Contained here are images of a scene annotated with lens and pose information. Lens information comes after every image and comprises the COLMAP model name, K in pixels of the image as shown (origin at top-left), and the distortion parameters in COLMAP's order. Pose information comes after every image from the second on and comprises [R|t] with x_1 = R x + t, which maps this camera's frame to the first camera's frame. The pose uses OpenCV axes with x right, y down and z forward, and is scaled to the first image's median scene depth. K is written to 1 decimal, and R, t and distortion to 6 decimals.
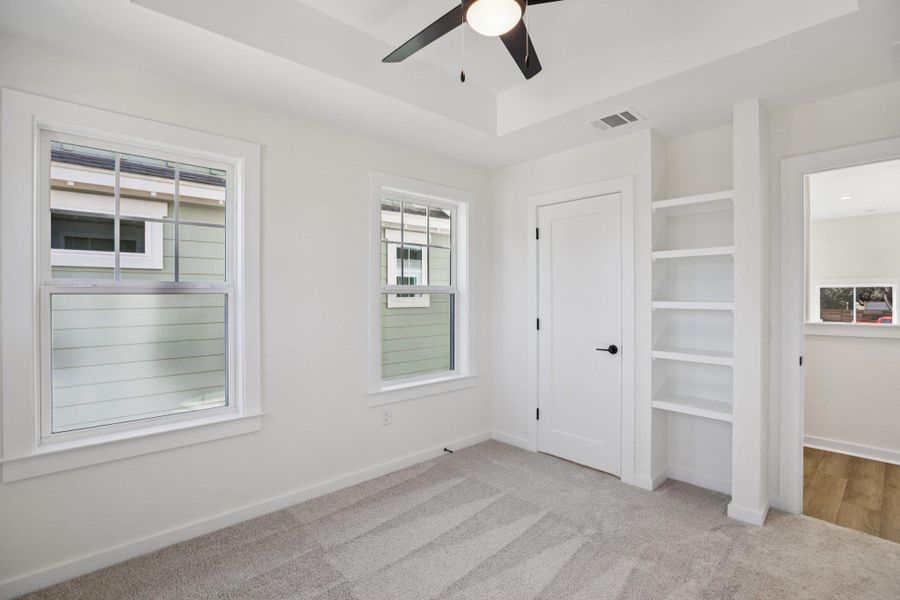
lens RADIAL K [[438.1, 0, 449.1], [0, 438.1, 301.7], [0, 0, 1]] dist [-0.002070, 0.001322]
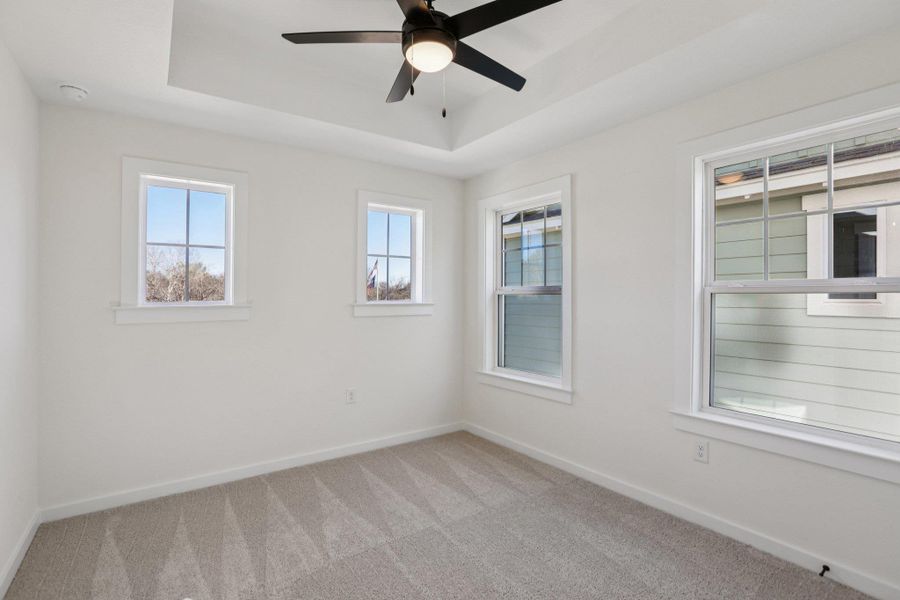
lens RADIAL K [[438.1, 0, 443.8], [0, 438.1, 295.3], [0, 0, 1]] dist [-0.002070, 0.001322]
pose [[-0.119141, 0.001876, -0.992876, 0.564760], [-0.012799, 0.999912, 0.003425, -0.009571], [0.992795, 0.013116, -0.119107, 0.529143]]
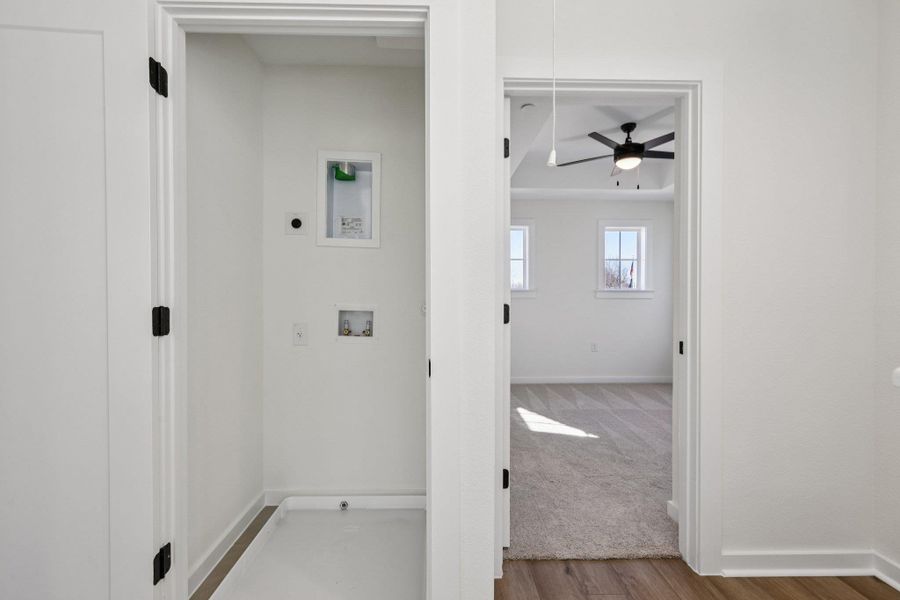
lens RADIAL K [[438.1, 0, 443.0], [0, 438.1, 301.7], [0, 0, 1]] dist [-0.002070, 0.001322]
pose [[-0.638162, 0.003579, -0.769894, 1.121064], [-0.009327, 0.999880, 0.012380, 0.036632], [0.769846, 0.015081, -0.638052, 0.768259]]
